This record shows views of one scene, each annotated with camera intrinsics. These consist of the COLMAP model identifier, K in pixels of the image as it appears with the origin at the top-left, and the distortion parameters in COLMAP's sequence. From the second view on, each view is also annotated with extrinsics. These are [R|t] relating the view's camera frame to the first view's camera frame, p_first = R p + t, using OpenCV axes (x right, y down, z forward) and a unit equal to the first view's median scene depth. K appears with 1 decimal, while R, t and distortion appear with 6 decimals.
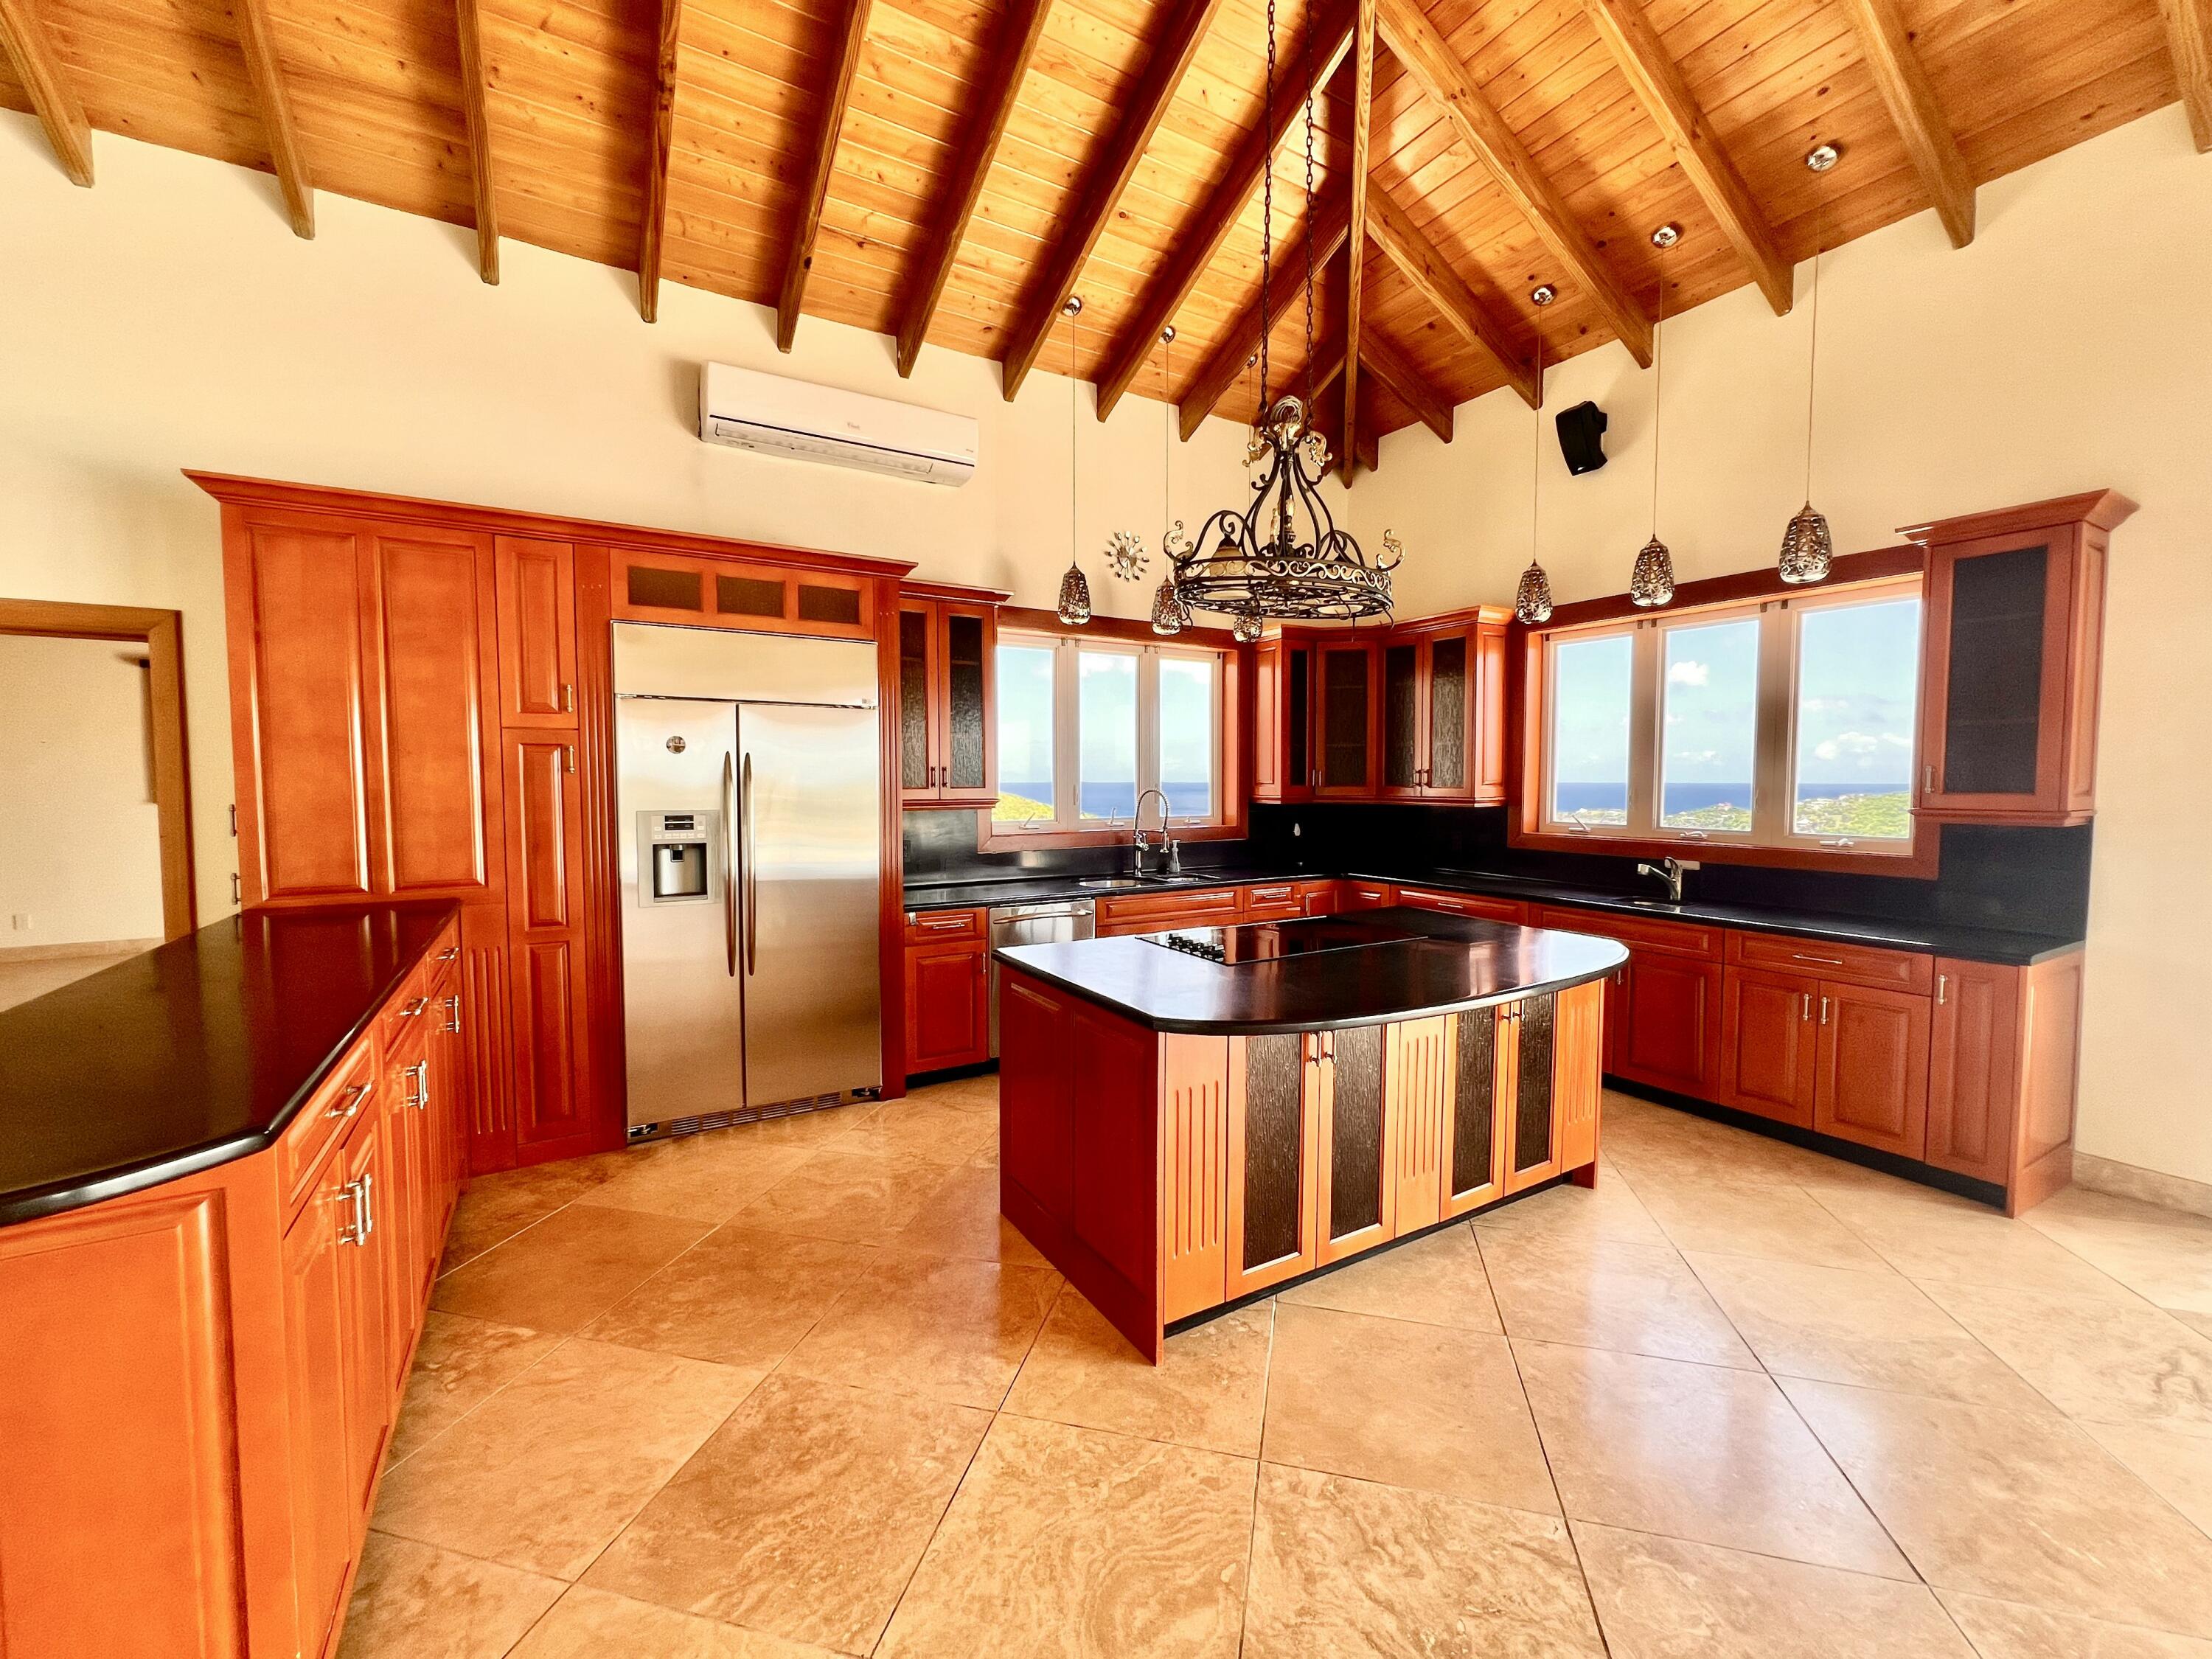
lens RADIAL K [[887.8, 0, 1103.6], [0, 887.8, 824.9], [0, 0, 1]] dist [-0.003069, 0.000930]
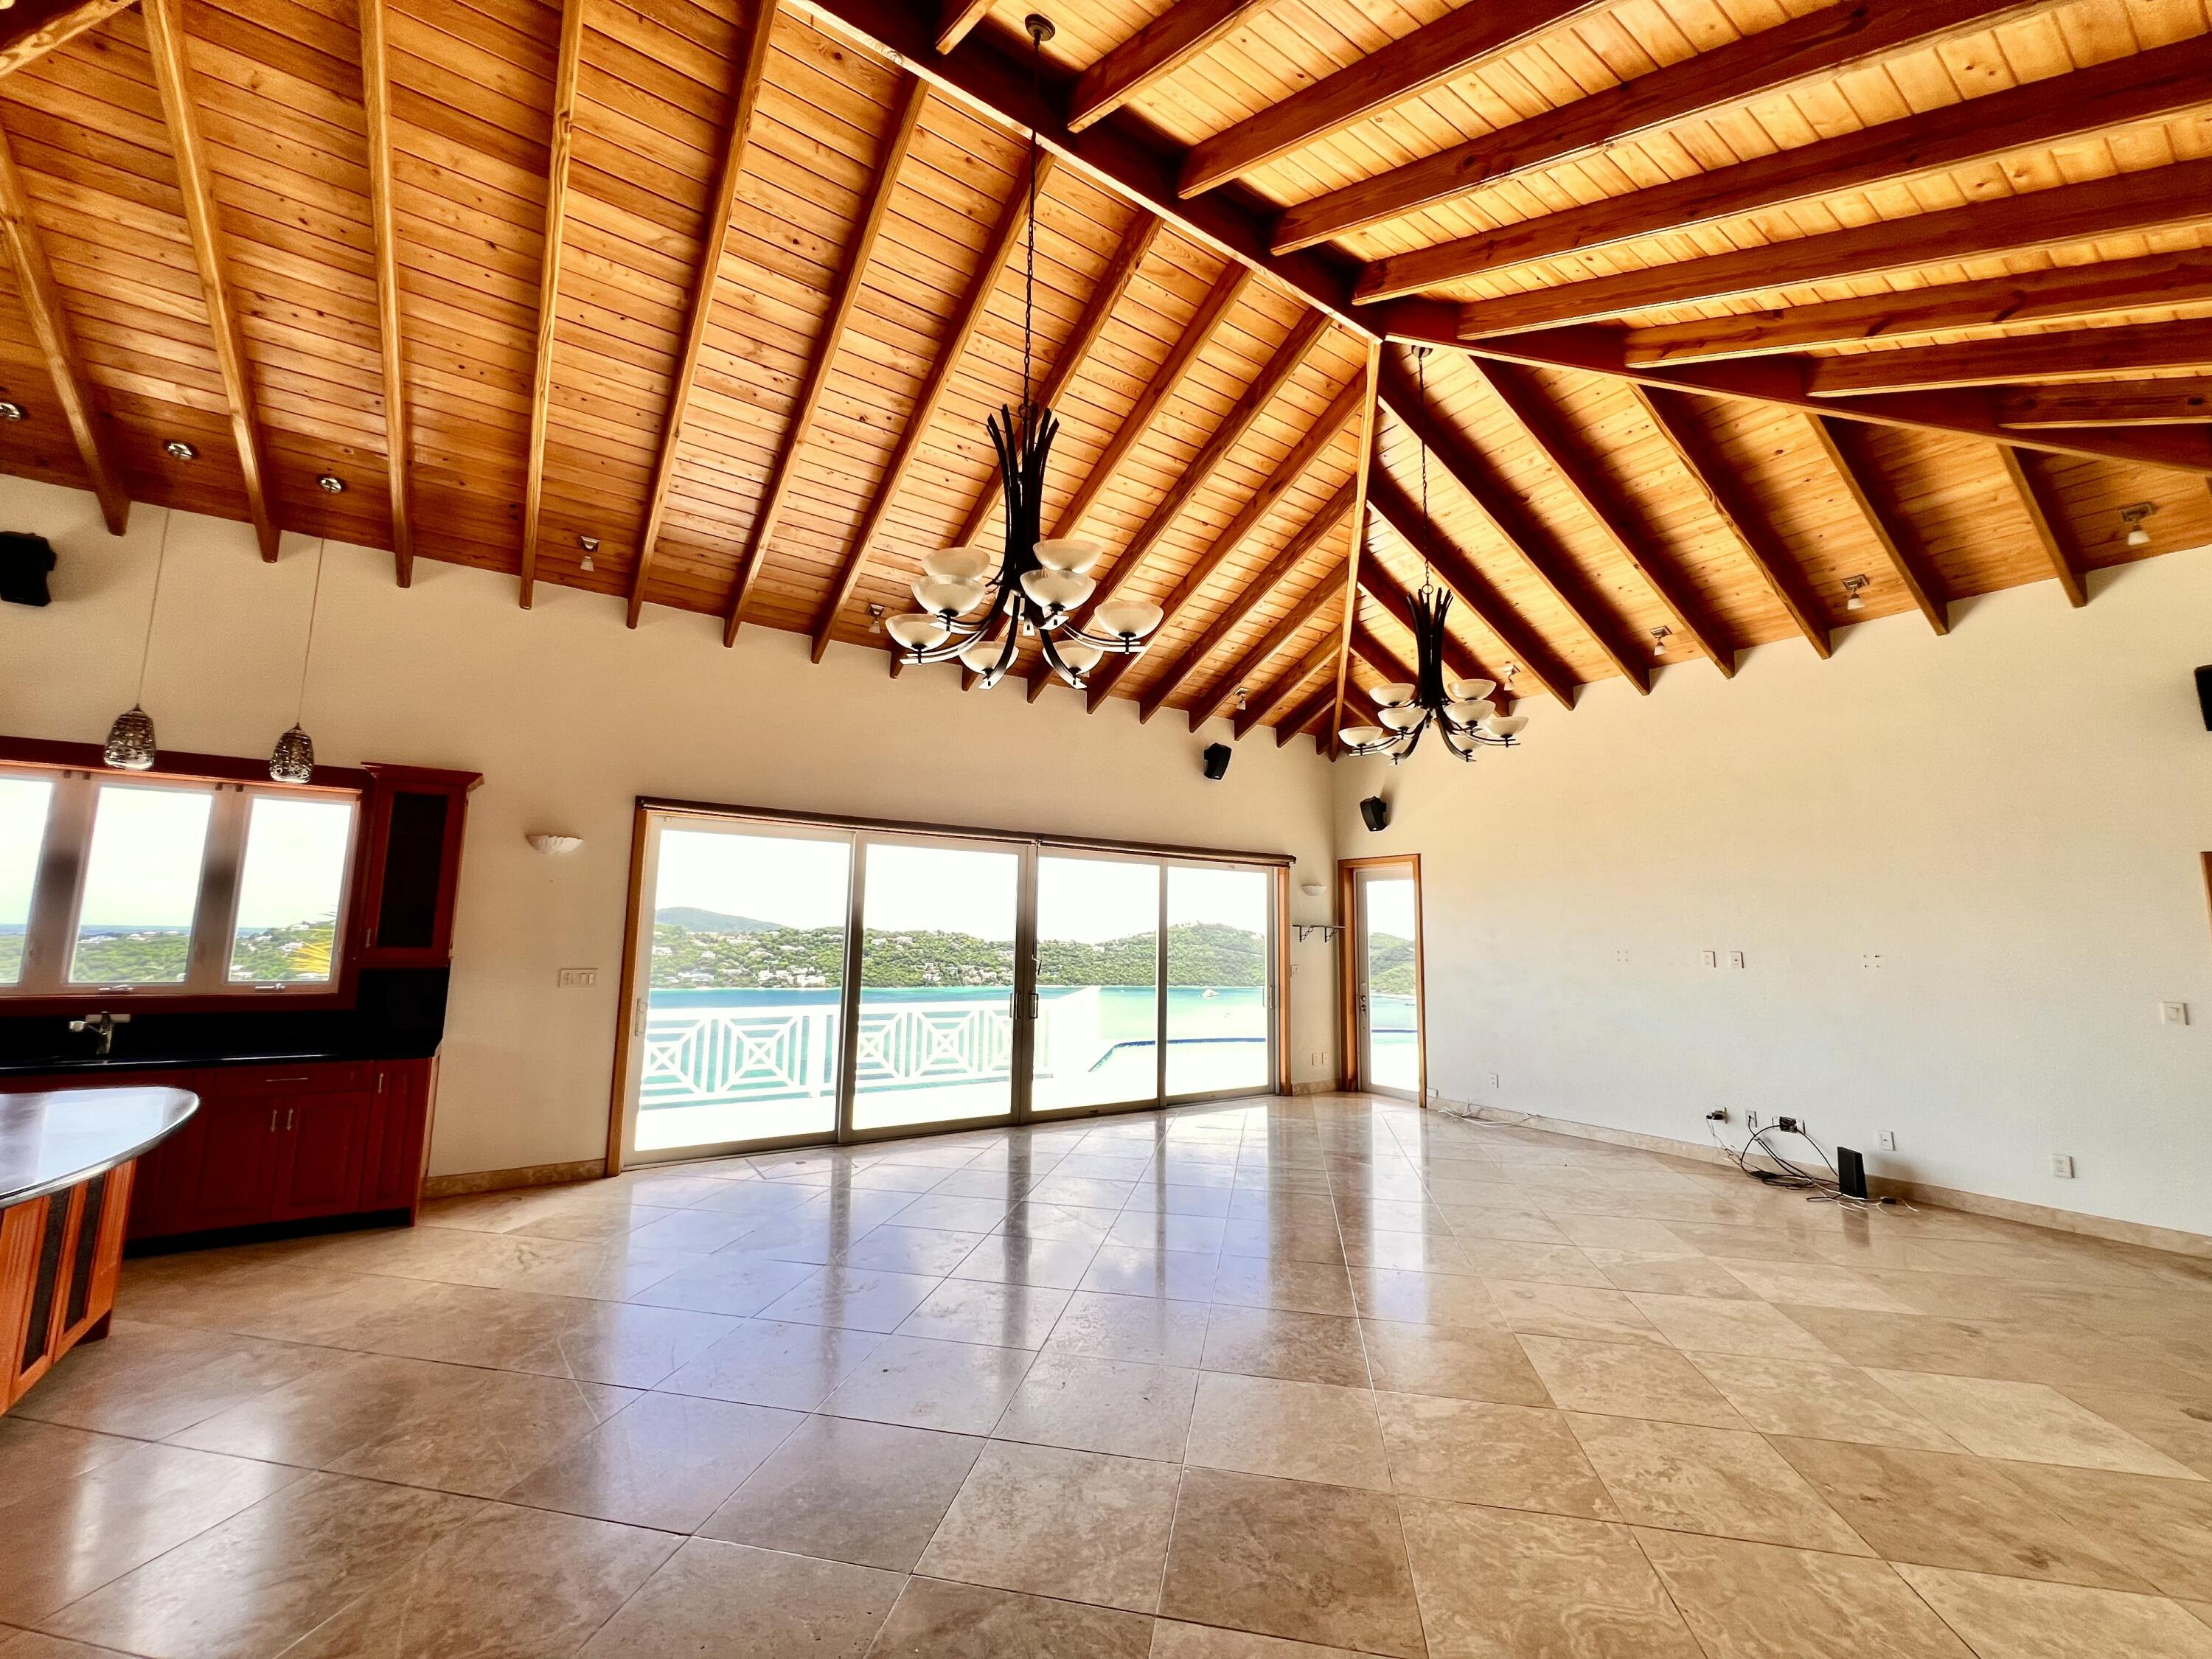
lens RADIAL K [[880.9, 0, 1090.8], [0, 880.9, 821.8], [0, 0, 1]] dist [0.001269, -0.000257]
pose [[-0.043871, 0.129400, 0.990621, -0.524004], [0.035633, 0.991148, -0.127891, -0.011563], [-0.998402, 0.029688, -0.048094, -0.100307]]
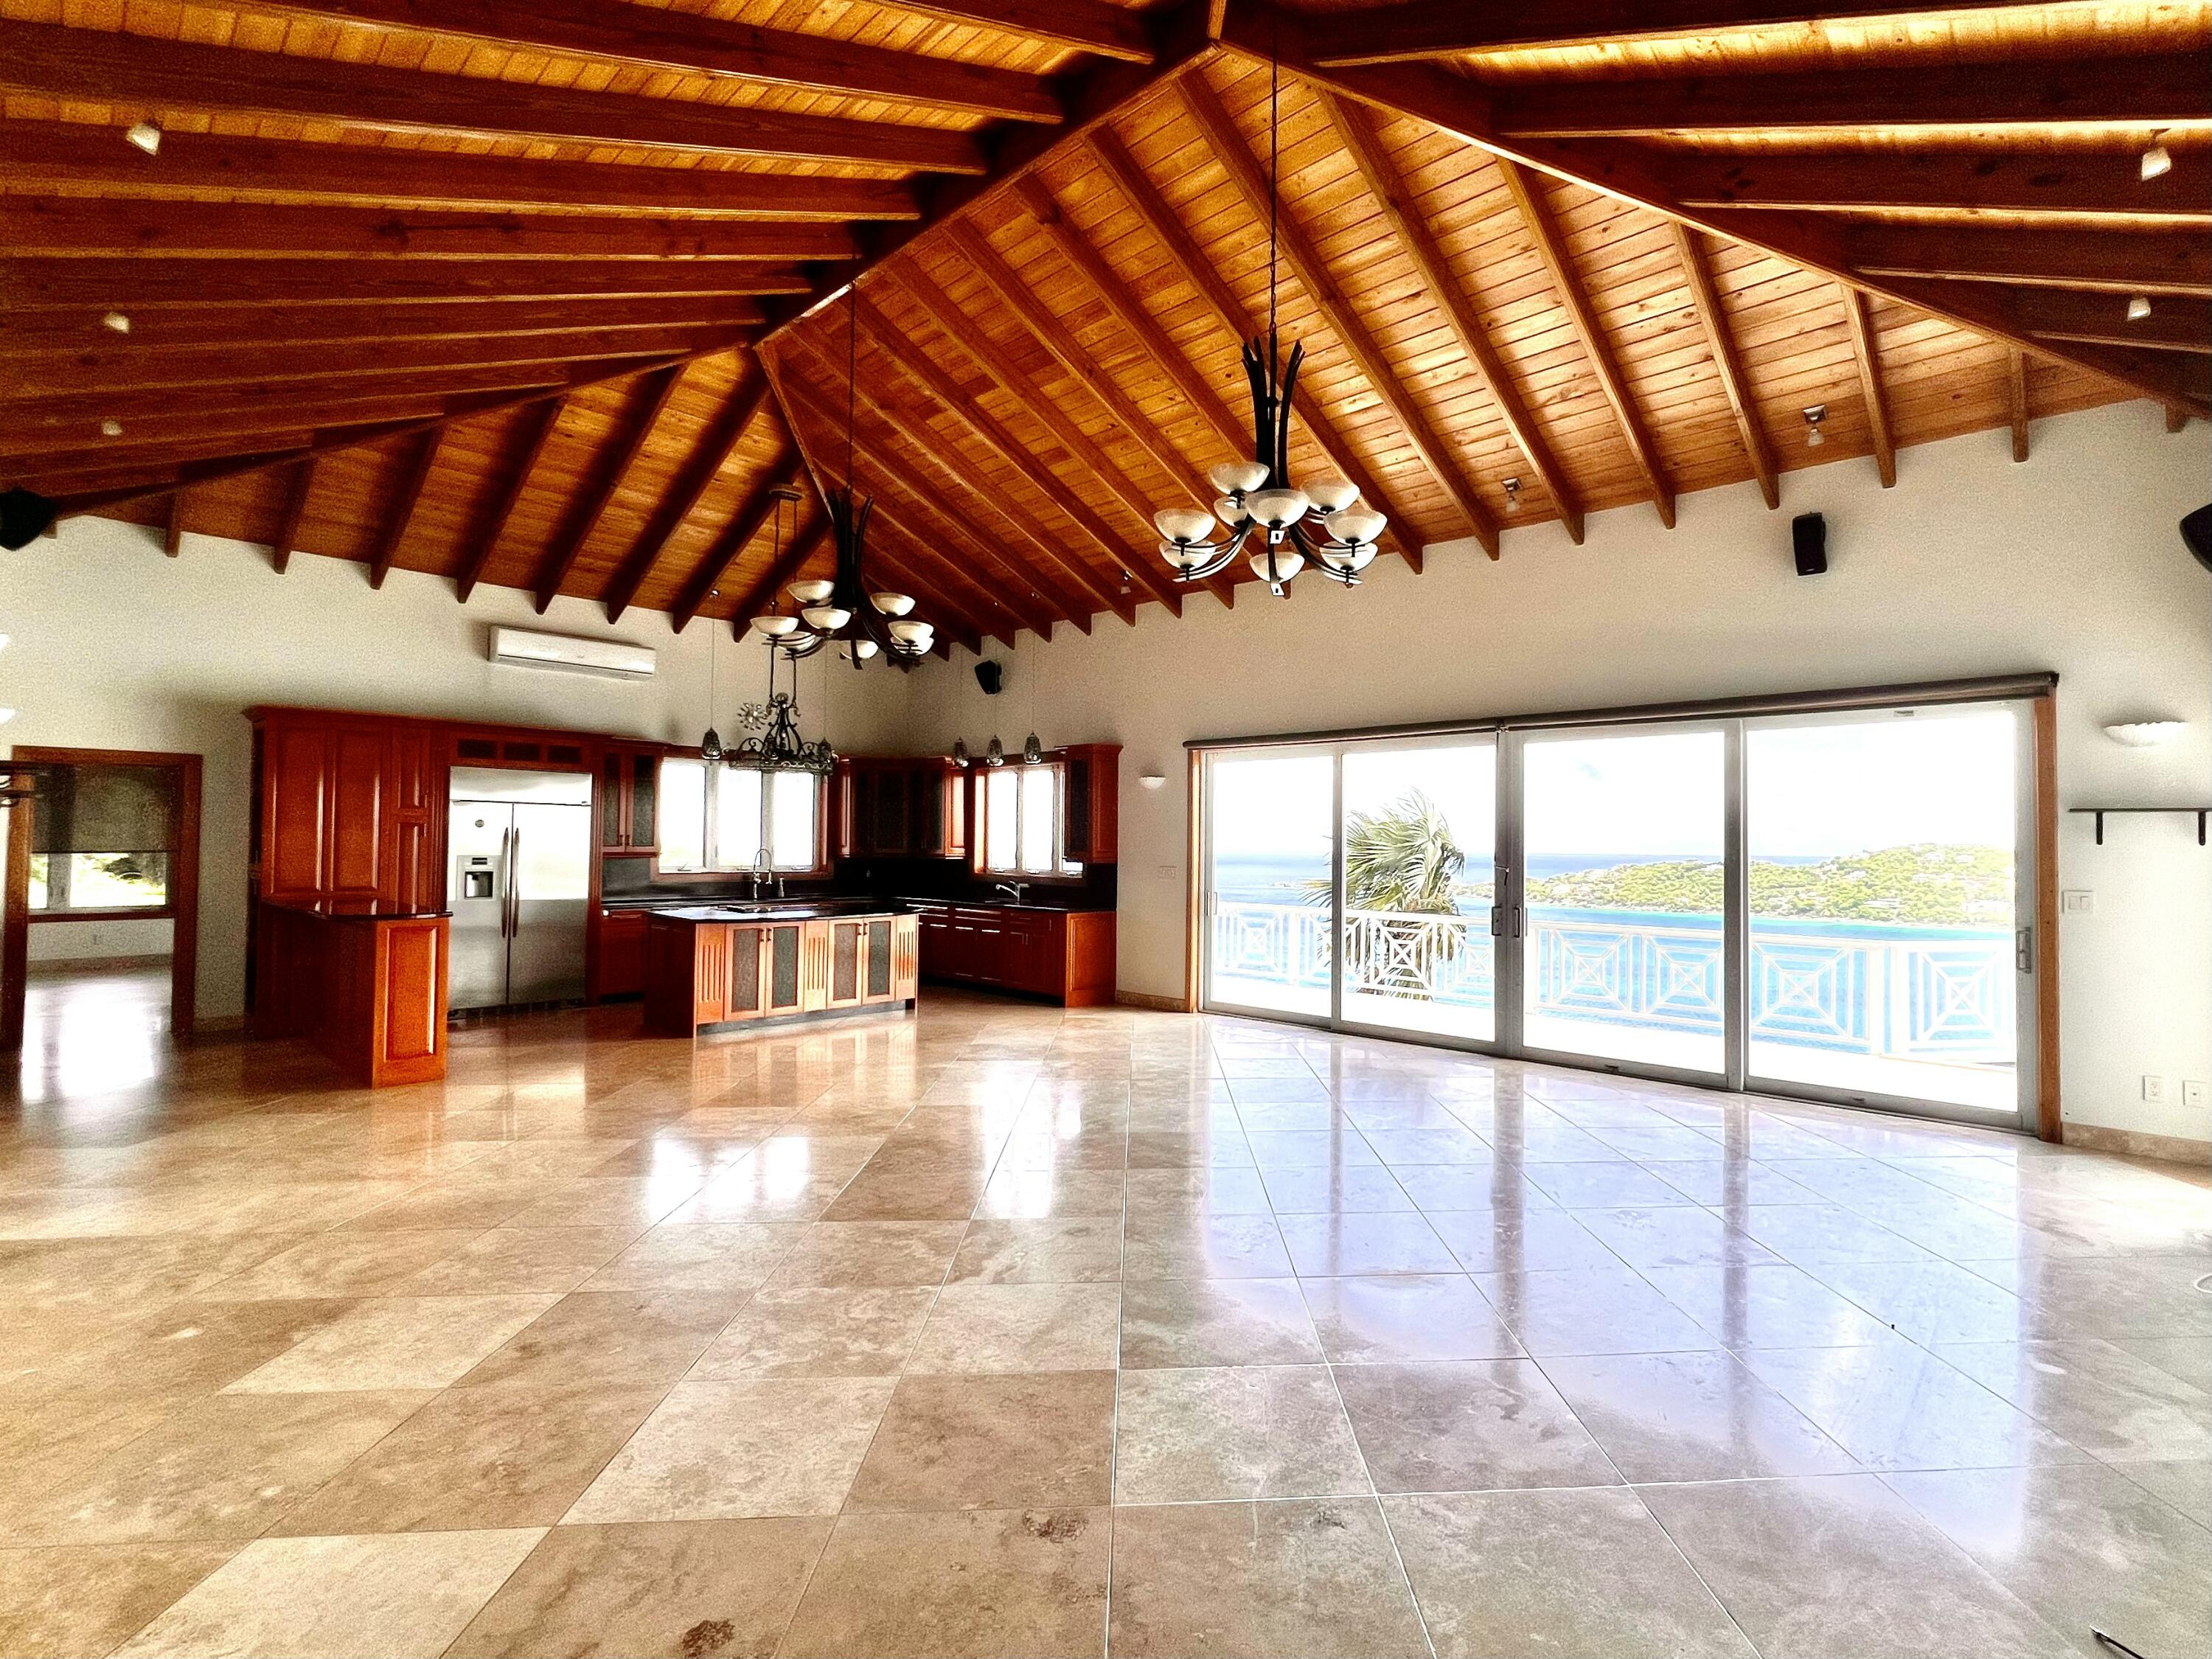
lens RADIAL K [[1006.3, 0, 1228.8], [0, 1006.3, 823.2], [0, 0, 1]] dist [-0.017303, 0.000814]
pose [[0.943020, 0.015622, 0.332369, 0.387510], [0.008988, 0.997337, -0.072378, 0.091753], [-0.332614, 0.071242, 0.940368, -1.740854]]
